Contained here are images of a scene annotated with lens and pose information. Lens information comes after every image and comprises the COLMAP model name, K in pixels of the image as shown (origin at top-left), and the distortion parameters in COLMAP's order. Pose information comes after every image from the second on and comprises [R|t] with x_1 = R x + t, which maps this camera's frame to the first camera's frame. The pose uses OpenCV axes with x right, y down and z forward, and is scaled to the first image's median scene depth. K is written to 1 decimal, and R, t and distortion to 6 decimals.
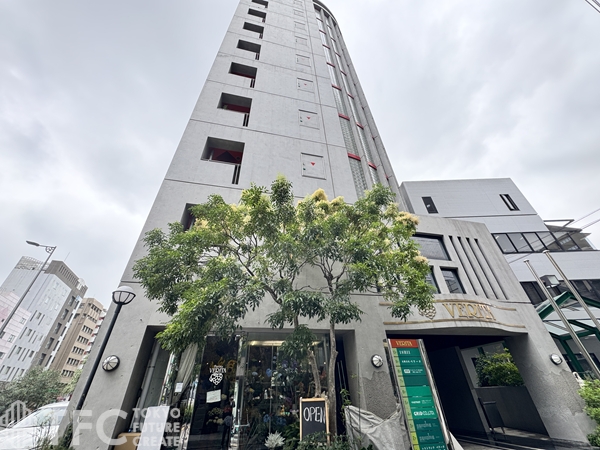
lens RADIAL K [[240.0, 0, 300.0], [0, 240.0, 225.0], [0, 0, 1]] dist [-0.000838, 0.000046]
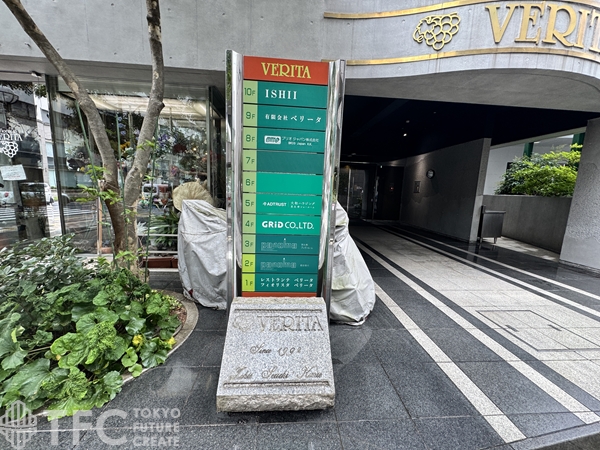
lens RADIAL K [[240.0, 0, 300.0], [0, 240.0, 225.0], [0, 0, 1]] dist [-0.000838, 0.000046]
pose [[0.985438, 0.090610, -0.143881, 0.399049], [0.033952, 0.724285, 0.688664, 0.316029], [0.166611, -0.683521, 0.710662, 0.454035]]
